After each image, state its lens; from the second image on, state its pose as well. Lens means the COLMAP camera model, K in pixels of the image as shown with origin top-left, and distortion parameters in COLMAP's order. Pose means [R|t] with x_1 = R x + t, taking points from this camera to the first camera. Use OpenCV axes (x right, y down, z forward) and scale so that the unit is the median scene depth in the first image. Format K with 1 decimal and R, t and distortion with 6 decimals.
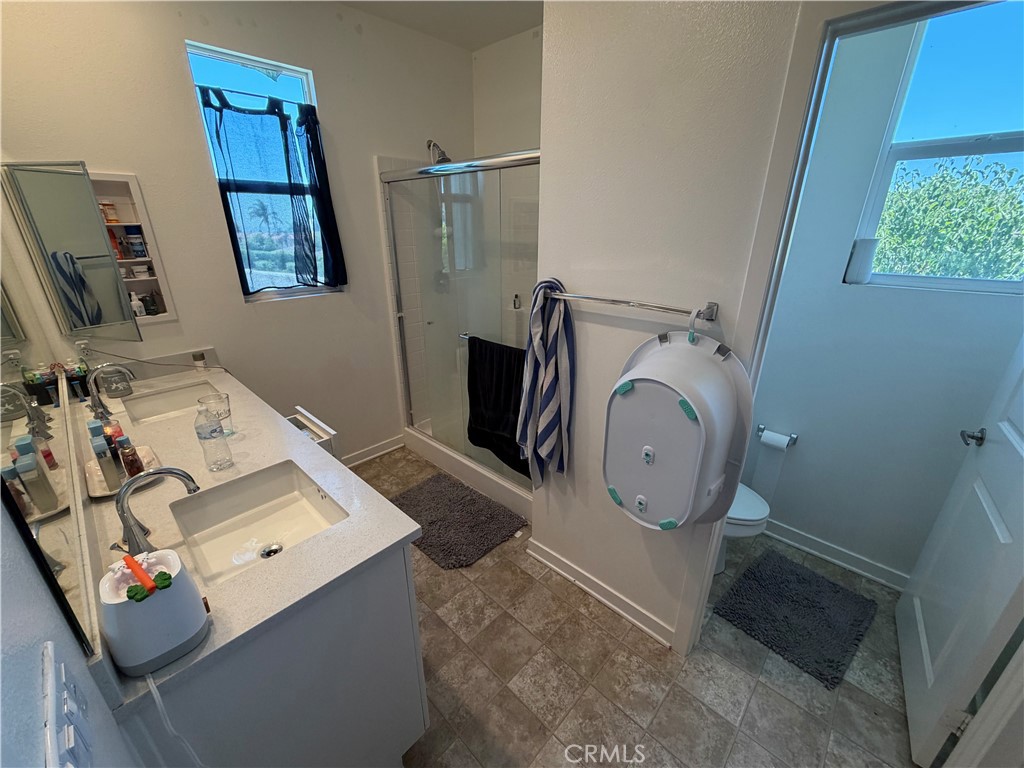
lens RADIAL K [[407.8, 0, 512.9], [0, 407.8, 384.3], [0, 0, 1]] dist [0.000150, -0.000128]
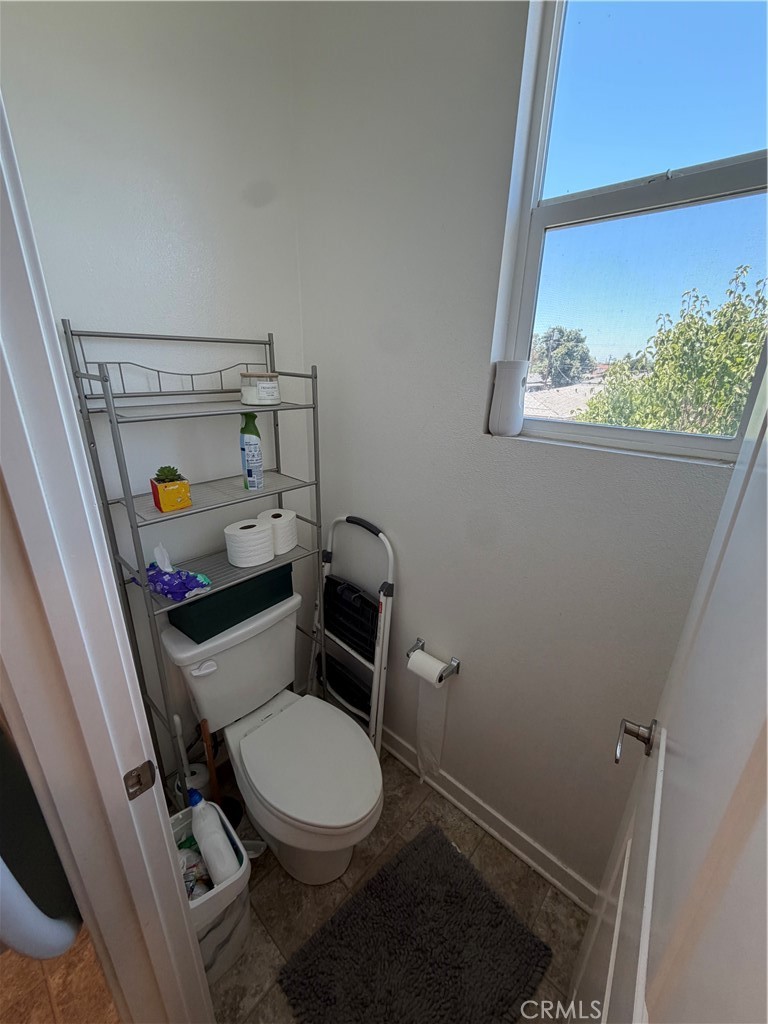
lens RADIAL K [[407.8, 0, 391.0], [0, 407.8, 510.9], [0, 0, 1]] dist [0.000150, -0.000128]
pose [[0.999140, 0.012215, 0.039628, 0.327956], [-0.011383, 0.999711, -0.021168, -0.059878], [-0.039875, 0.020699, 0.998990, 0.201555]]
